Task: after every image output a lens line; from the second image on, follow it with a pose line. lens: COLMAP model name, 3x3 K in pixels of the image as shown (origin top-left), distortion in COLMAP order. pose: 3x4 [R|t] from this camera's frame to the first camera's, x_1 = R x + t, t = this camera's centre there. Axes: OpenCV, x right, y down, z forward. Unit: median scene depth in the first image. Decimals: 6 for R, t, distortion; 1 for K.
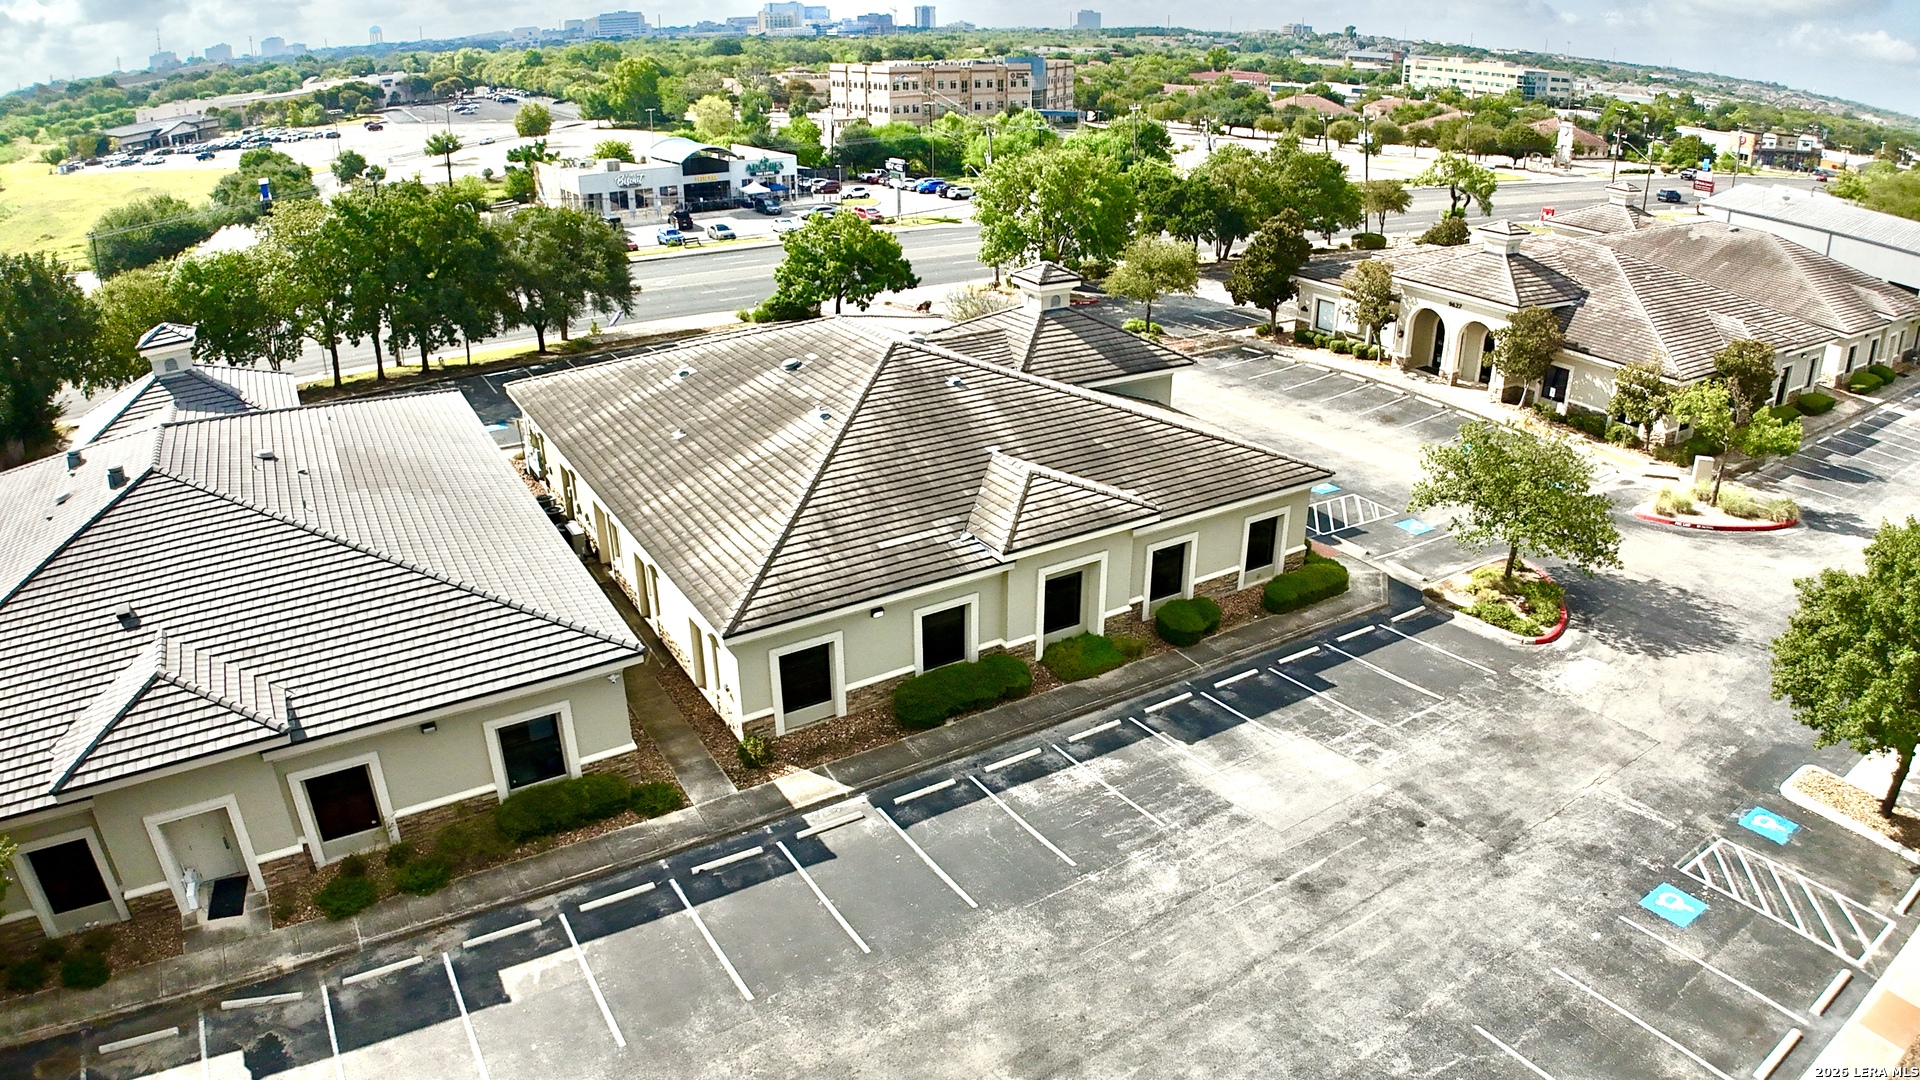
lens RADIAL K [[1191.4, 0, 963.2], [0, 1191.4, 540.2], [0, 0, 1]] dist [-0.194688, 0.028172]
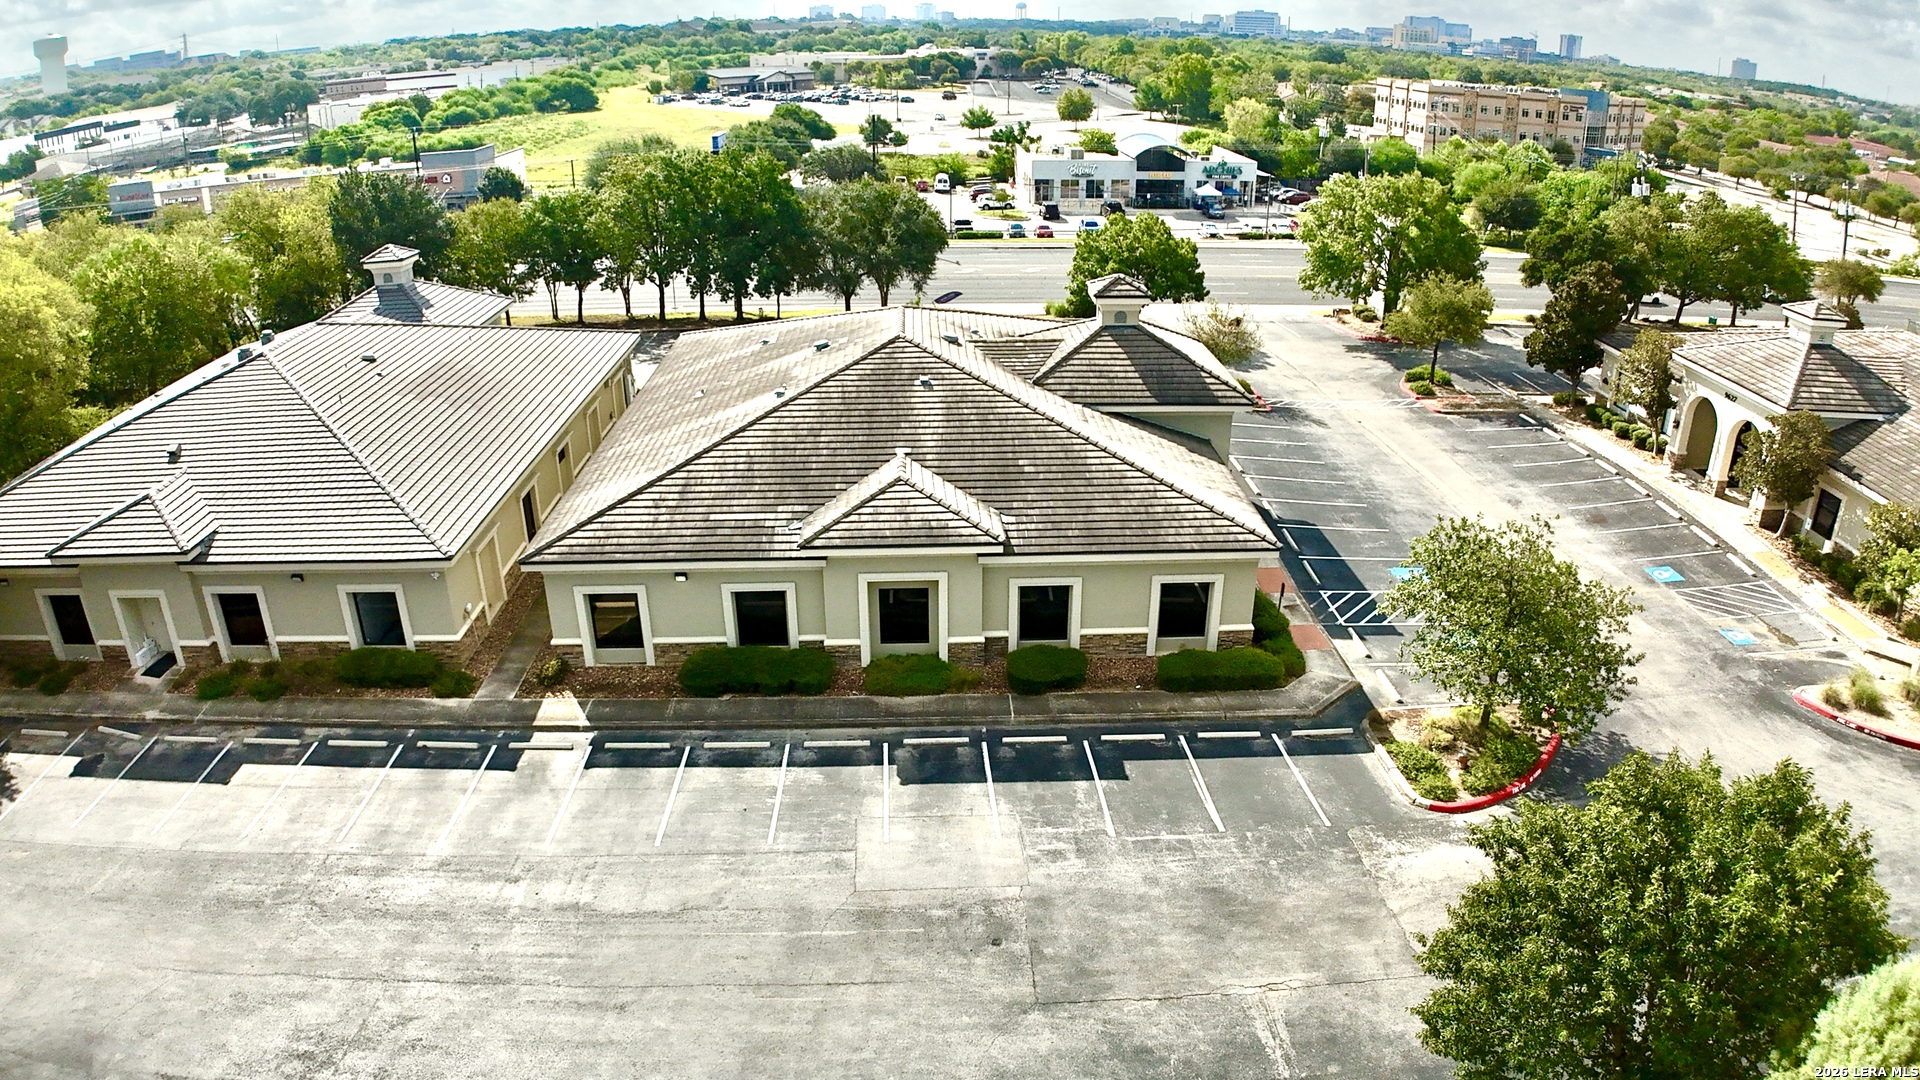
lens RADIAL K [[1191.4, 0, 963.2], [0, 1191.4, 540.2], [0, 0, 1]] dist [-0.194688, 0.028172]
pose [[0.872446, 0.197538, -0.447008, 0.534164], [-0.198019, 0.979109, 0.046196, -0.060695], [0.446795, 0.048213, 0.893336, 0.148952]]
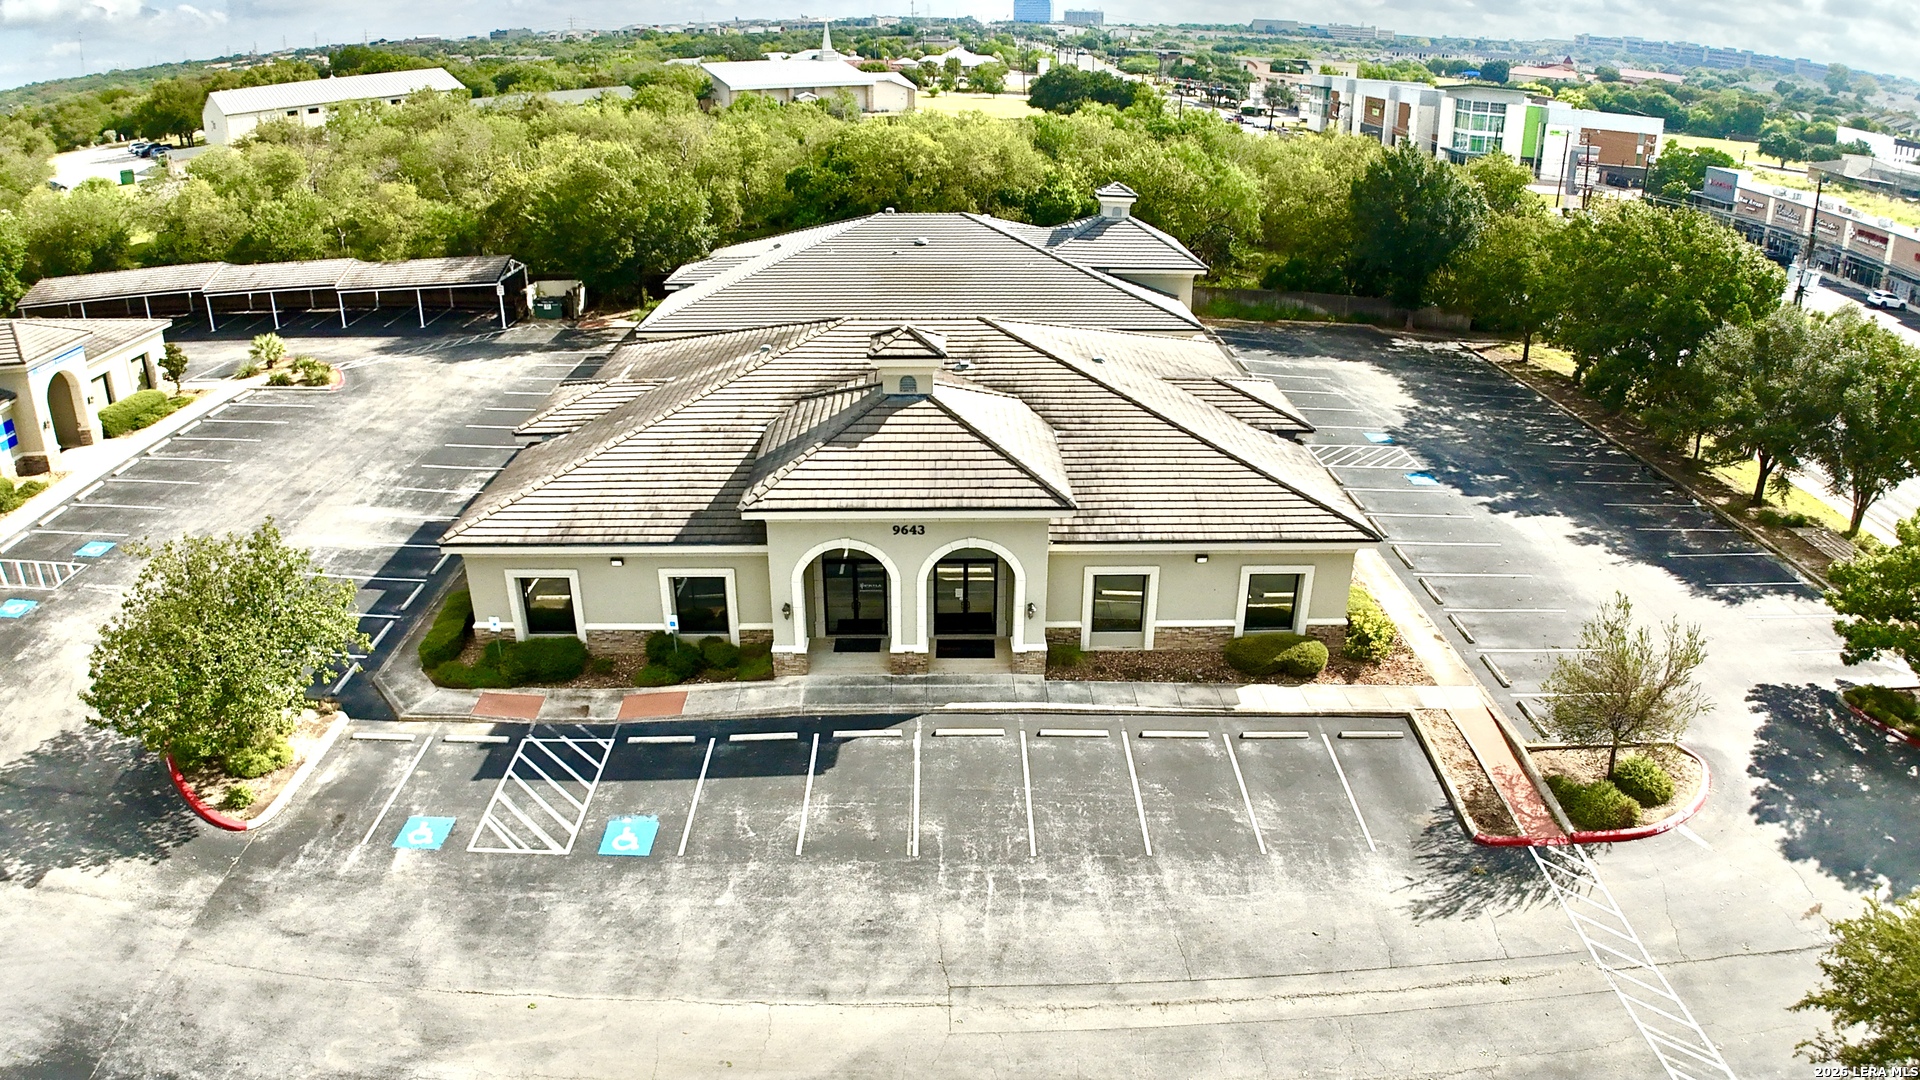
lens RADIAL K [[1191.4, 0, 963.2], [0, 1191.4, 540.2], [0, 0, 1]] dist [-0.194688, 0.028172]
pose [[-0.504095, 0.346532, -0.791077, 0.825893], [-0.354361, 0.752327, 0.555366, -0.685051], [0.787601, 0.560285, -0.256447, 1.613451]]
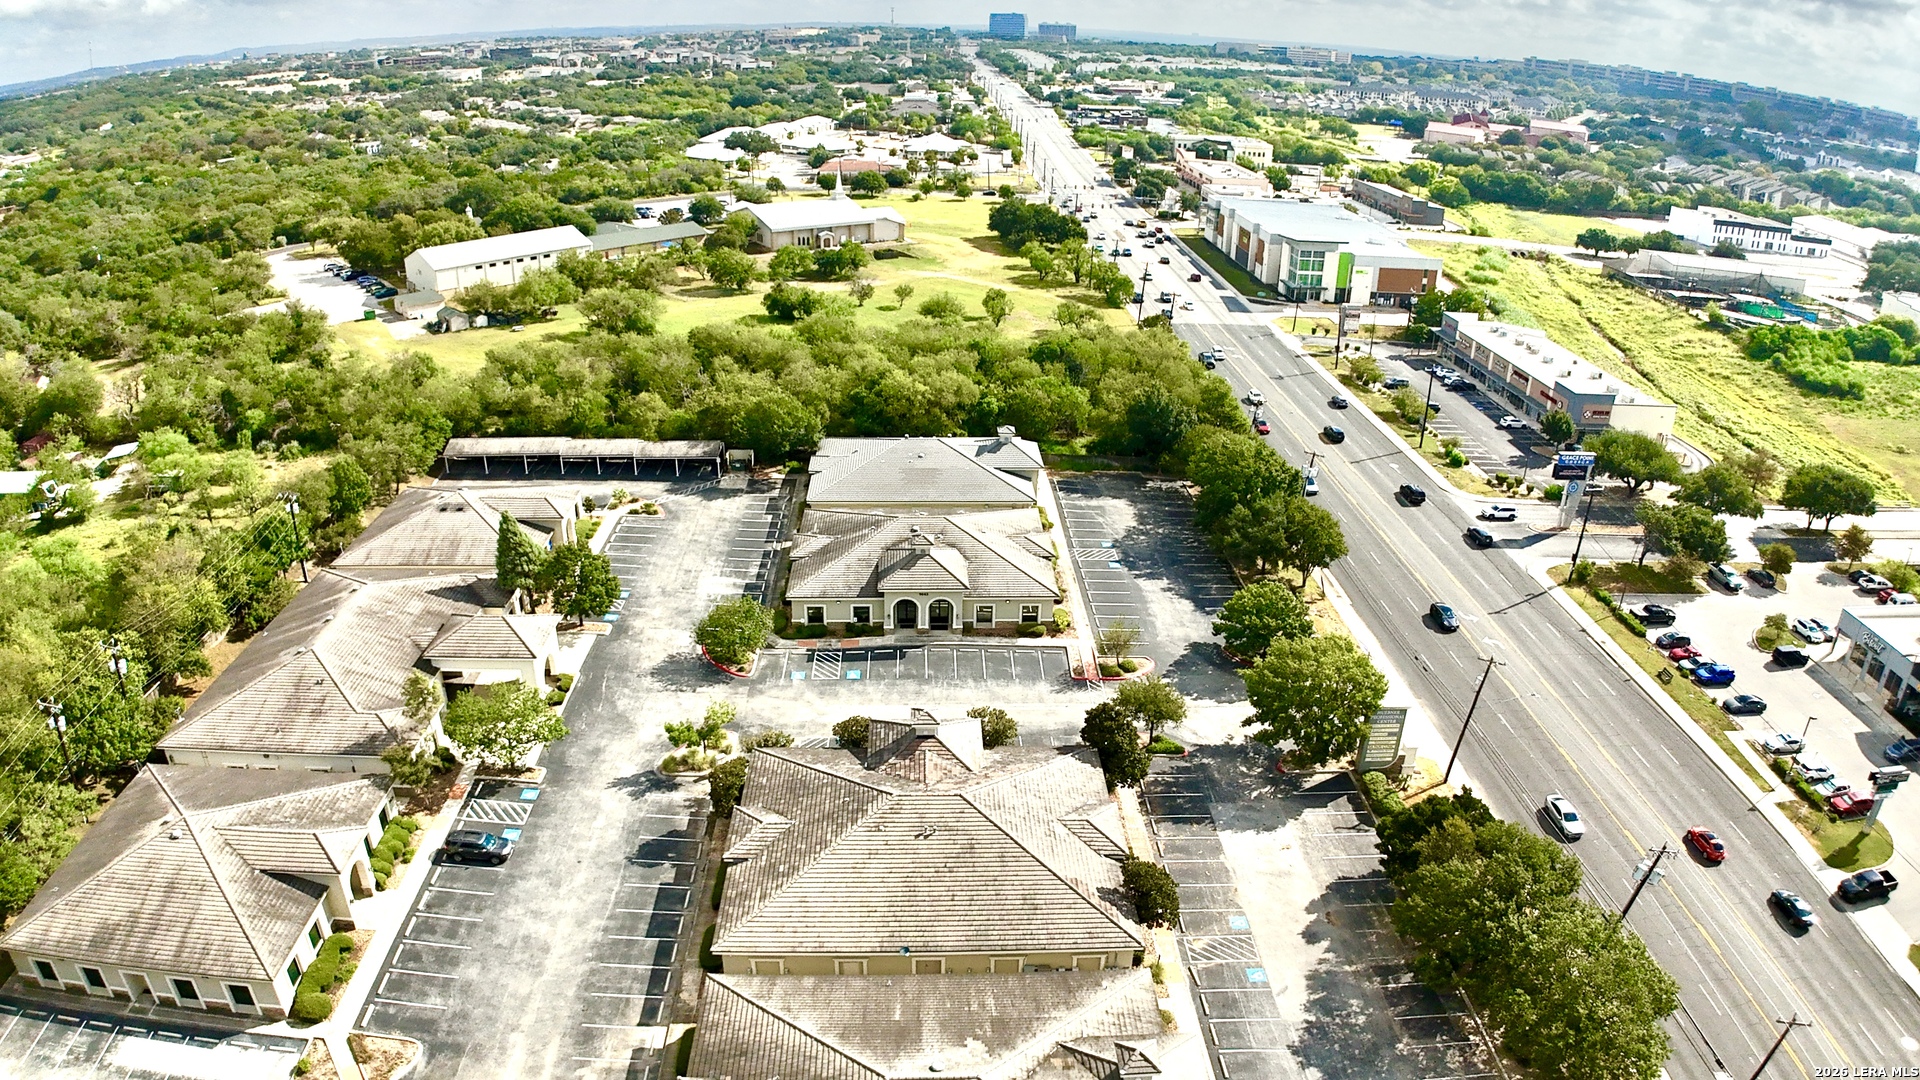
lens RADIAL K [[1191.4, 0, 963.2], [0, 1191.4, 540.2], [0, 0, 1]] dist [-0.194688, 0.028172]
pose [[-0.488880, 0.351644, -0.798338, 2.518831], [-0.368063, 0.746564, 0.554231, -2.044505], [0.790902, 0.564791, -0.235552, 2.084983]]
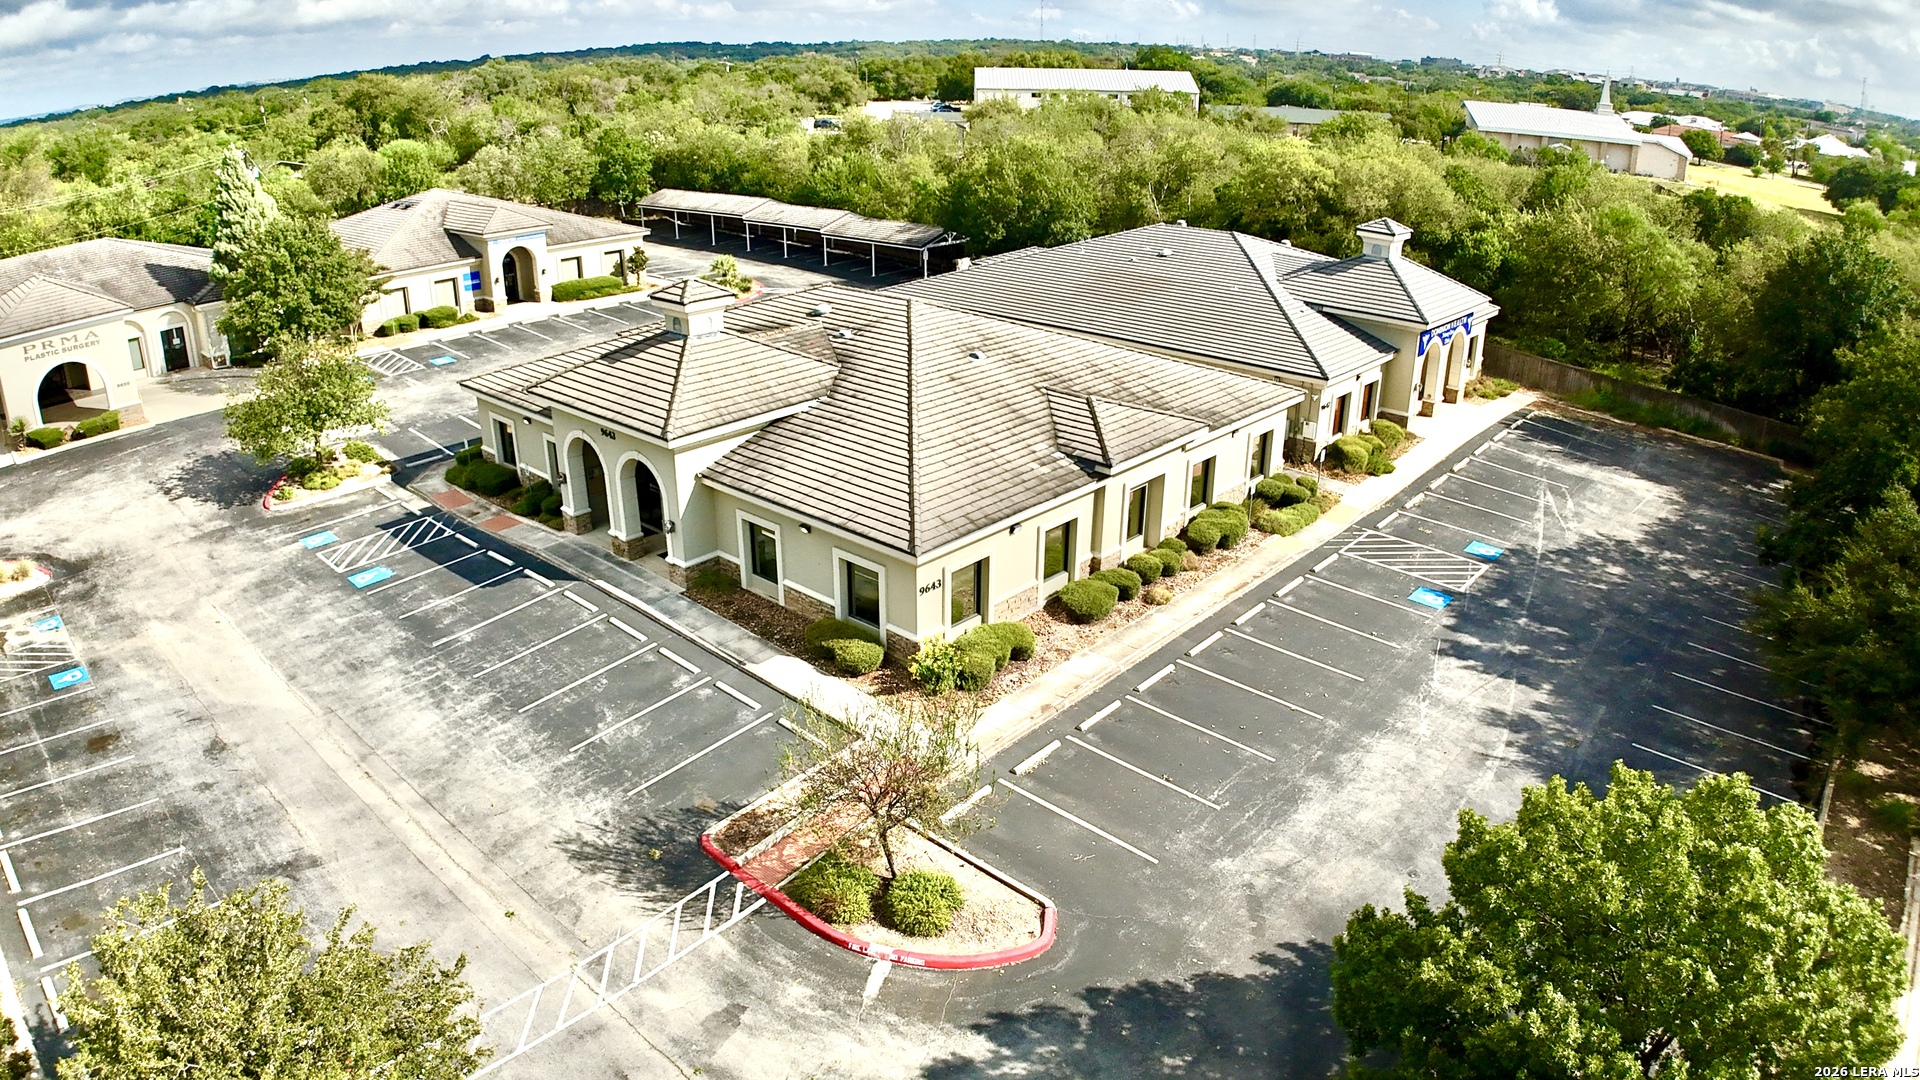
lens RADIAL K [[1191.4, 0, 963.2], [0, 1191.4, 540.2], [0, 0, 1]] dist [-0.194688, 0.028172]
pose [[-0.958773, 0.106376, -0.263513, 0.156301], [-0.118589, 0.692917, 0.711198, -0.913270], [0.258248, 0.713127, -0.651735, 2.181873]]
